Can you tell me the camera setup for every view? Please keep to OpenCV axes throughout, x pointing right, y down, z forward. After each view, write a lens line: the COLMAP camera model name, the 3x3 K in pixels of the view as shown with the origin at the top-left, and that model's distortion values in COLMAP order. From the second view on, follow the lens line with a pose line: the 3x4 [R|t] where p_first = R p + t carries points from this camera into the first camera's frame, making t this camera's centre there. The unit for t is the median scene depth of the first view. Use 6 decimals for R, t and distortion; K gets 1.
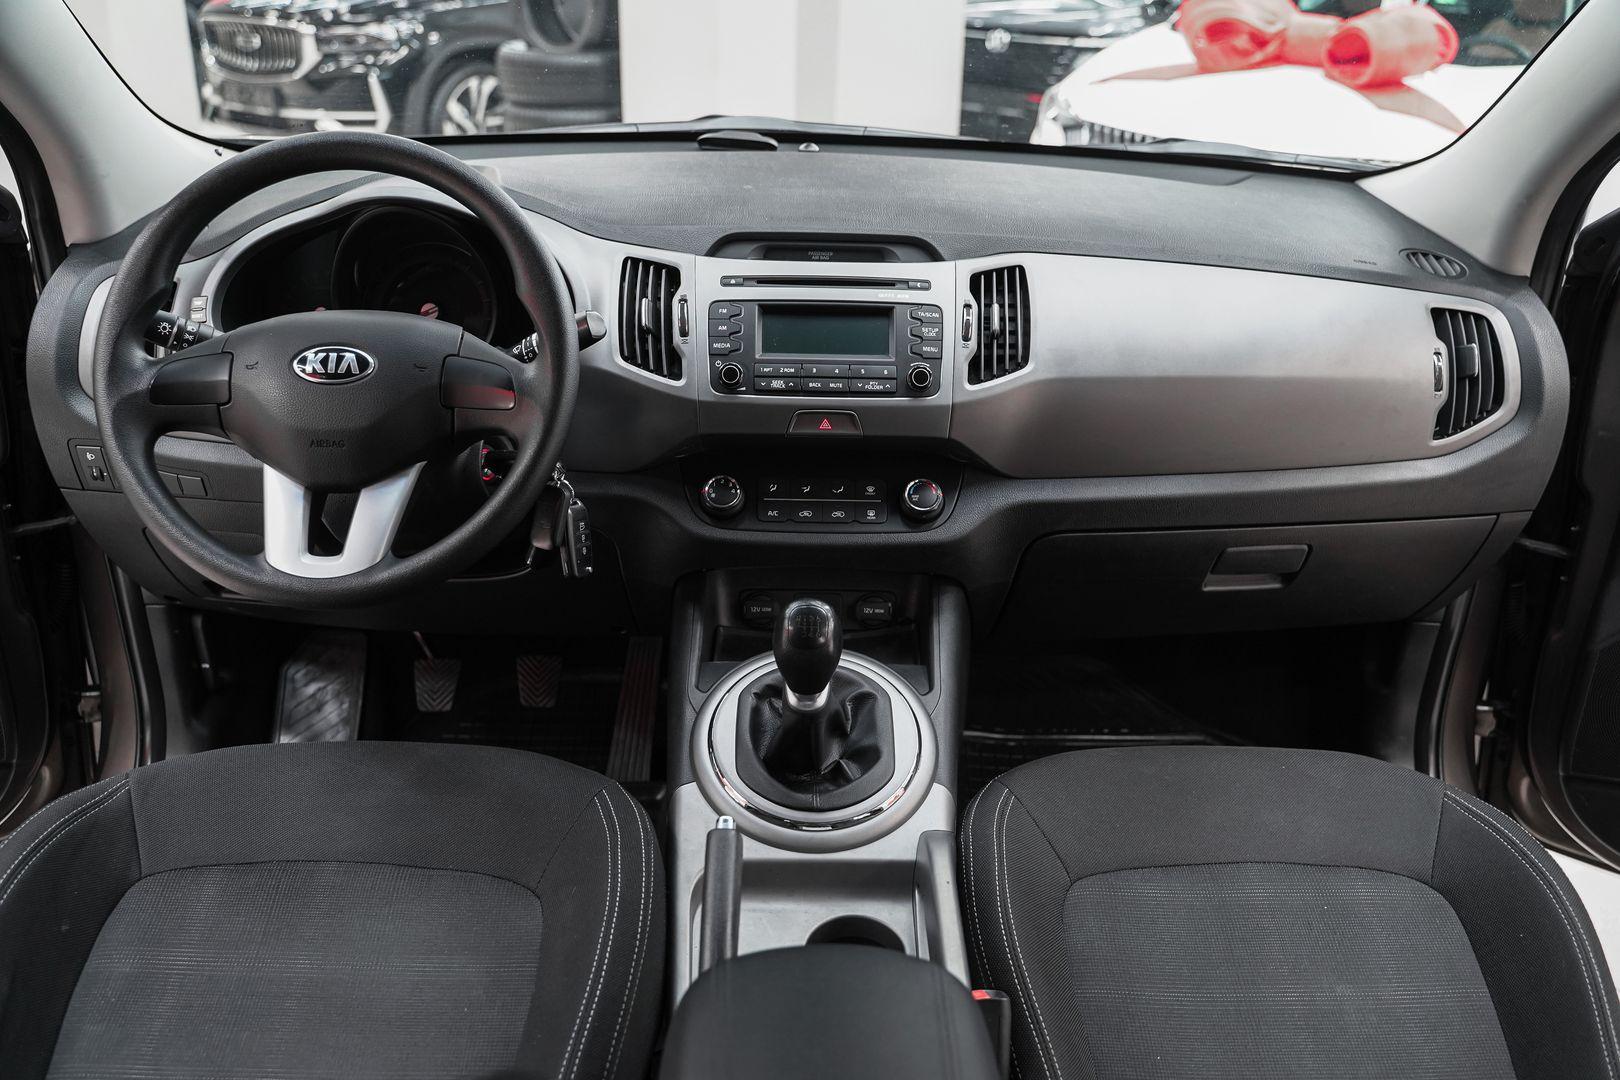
lens RADIAL K [[1335.8, 0, 790.7], [0, 1335.8, 539.5], [0, 0, 1]] dist [-0.114370, 0.101781]
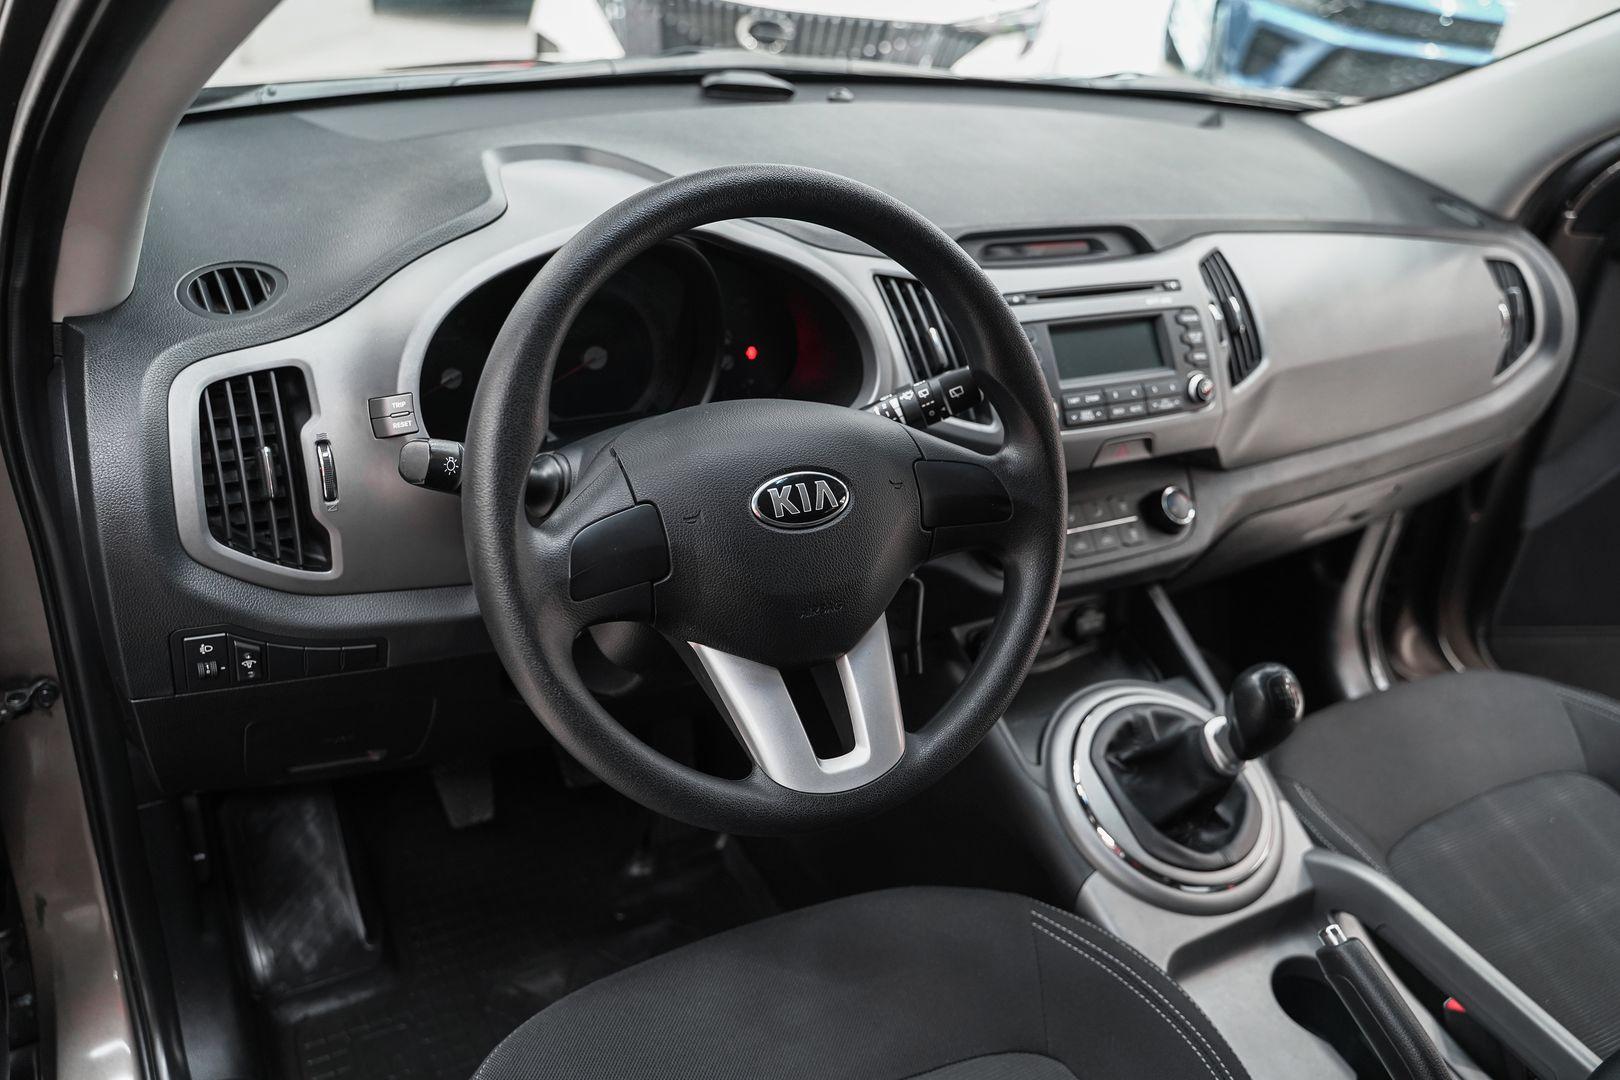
lens RADIAL K [[1335.8, 0, 790.7], [0, 1335.8, 539.5], [0, 0, 1]] dist [-0.114370, 0.101781]
pose [[0.874309, -0.173813, 0.453181, -0.589219], [0.113383, 0.980988, 0.157503, -0.194415], [-0.471941, -0.086323, 0.877394, 0.305059]]
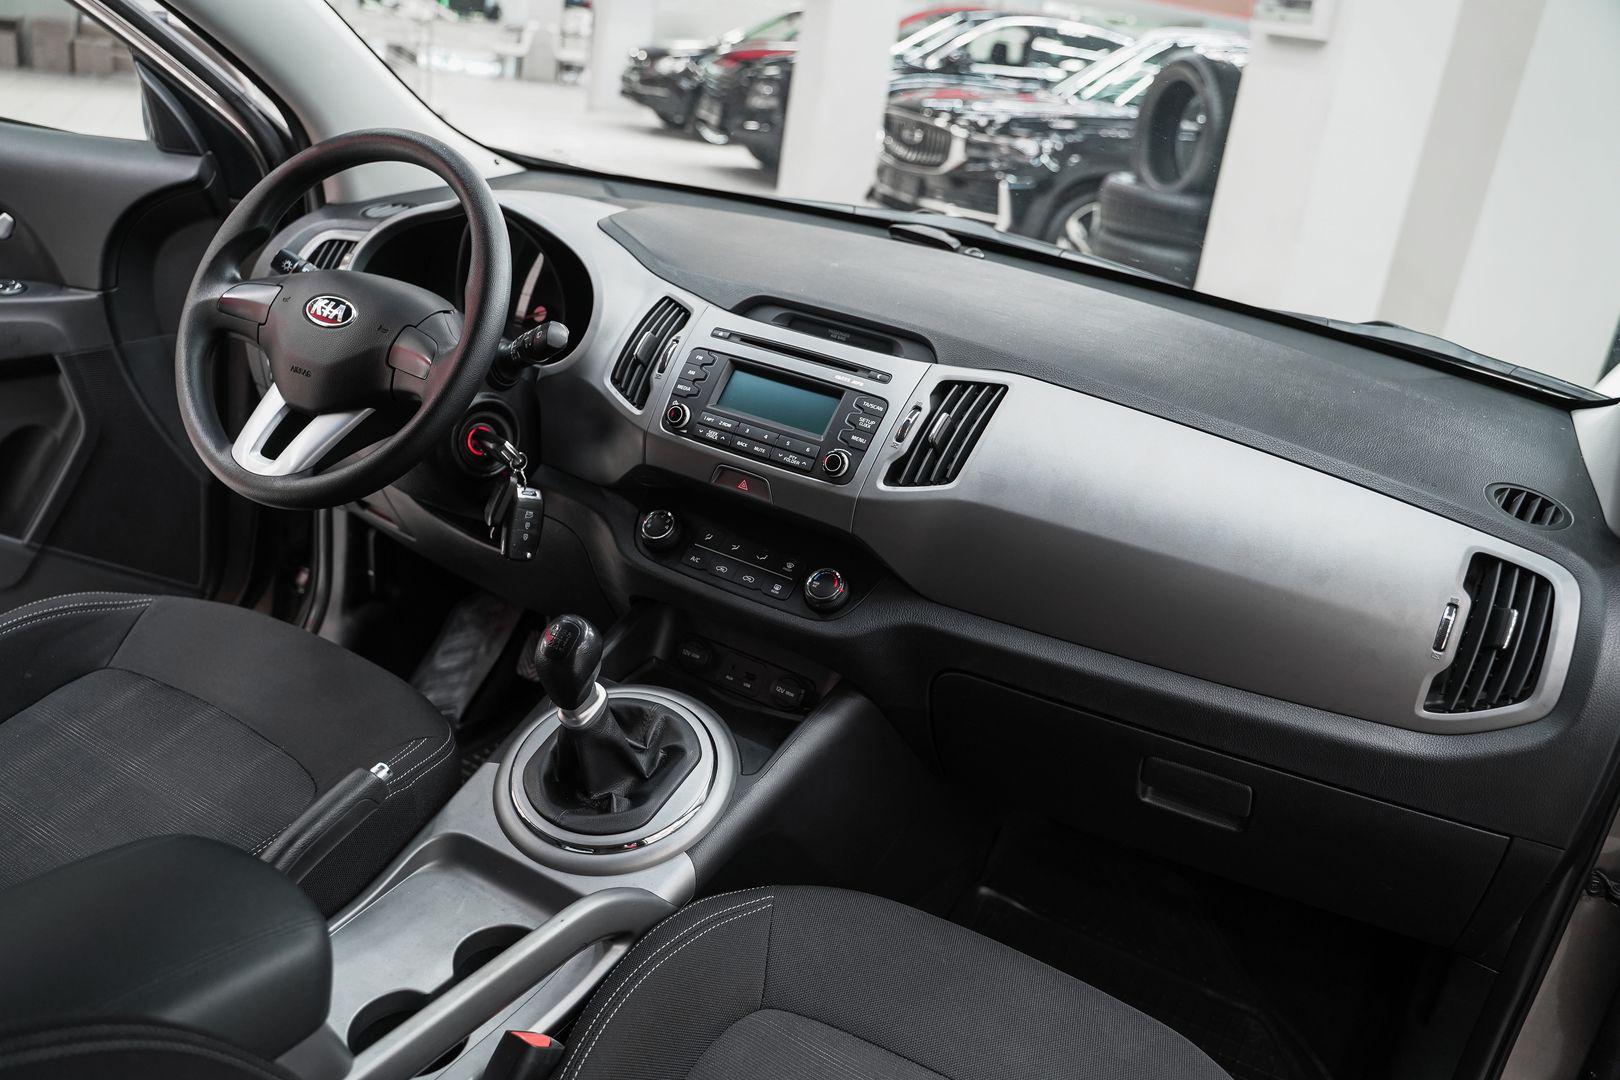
lens RADIAL K [[1335.8, 0, 790.7], [0, 1335.8, 539.5], [0, 0, 1]] dist [-0.114370, 0.101781]
pose [[0.850318, 0.275138, -0.448618, 0.518089], [-0.317011, 0.948225, -0.019322, -0.038508], [0.420074, 0.158647, 0.893515, 0.116465]]
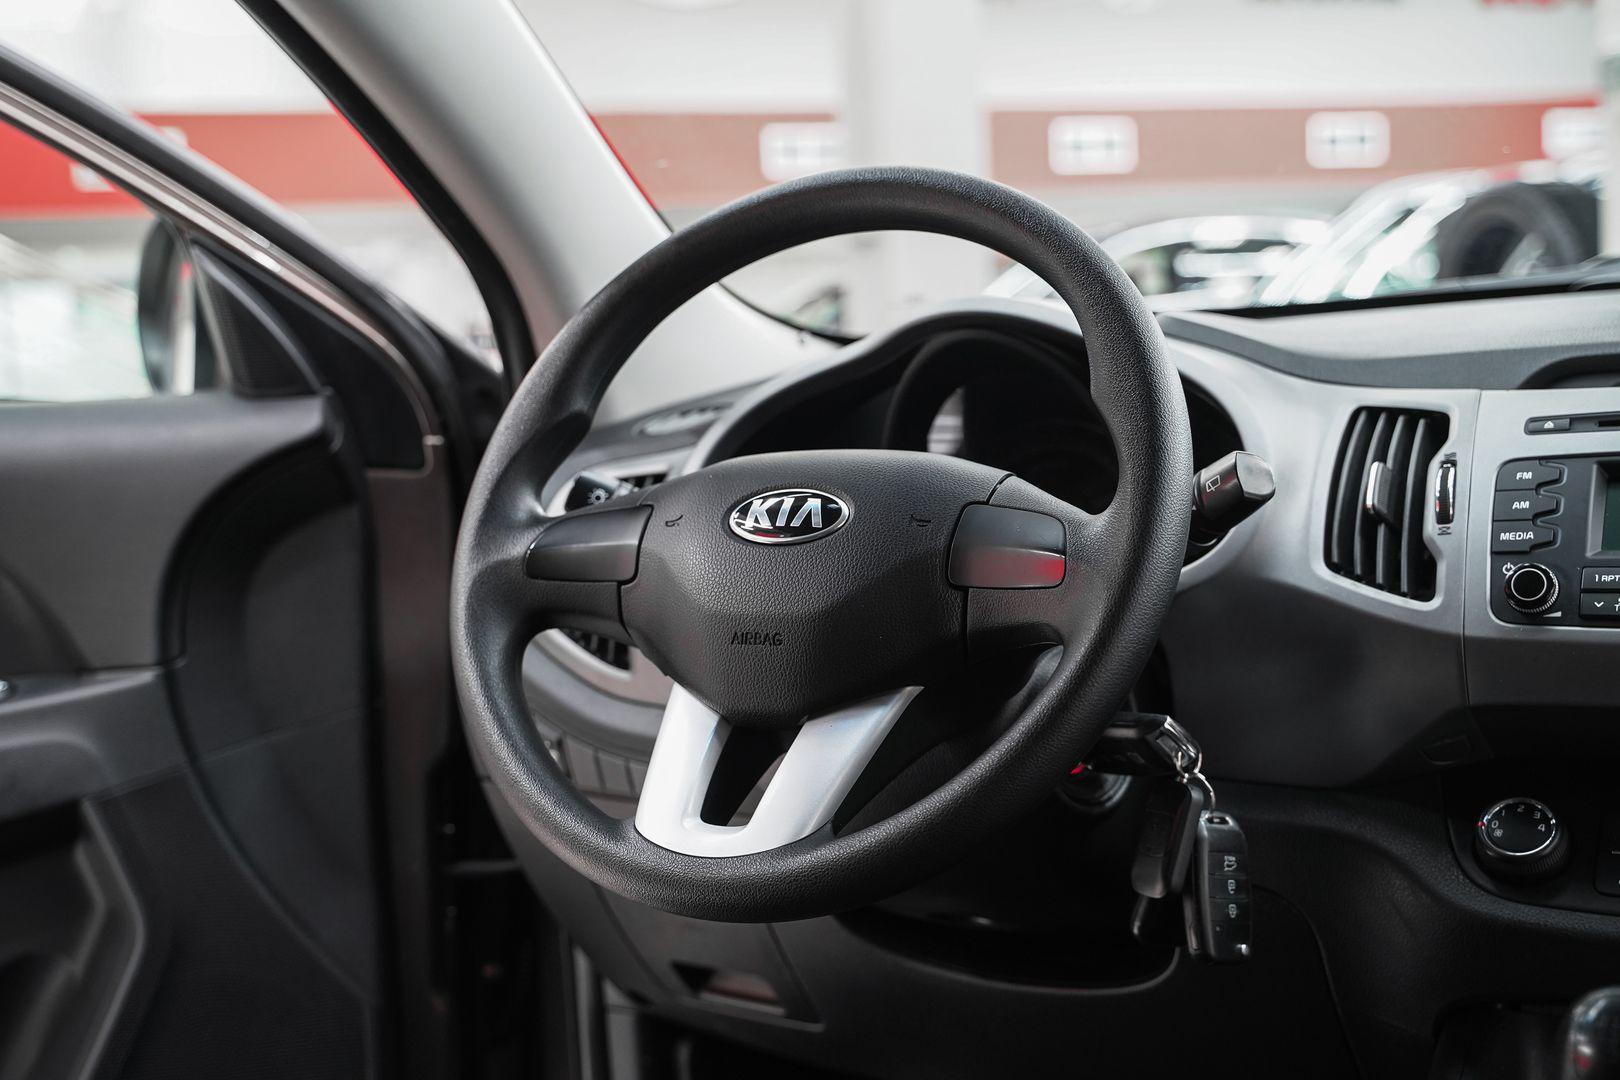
lens RADIAL K [[1991.7, 0, 810.0], [0, 1991.7, 540.0], [0, 0, 1]] dist [0.041069, -0.005512]
pose [[0.865134, -0.021447, -0.501082, 0.100057], [-0.138147, 0.950247, -0.279187, 0.111006], [0.482140, 0.310757, 0.819128, 0.225677]]
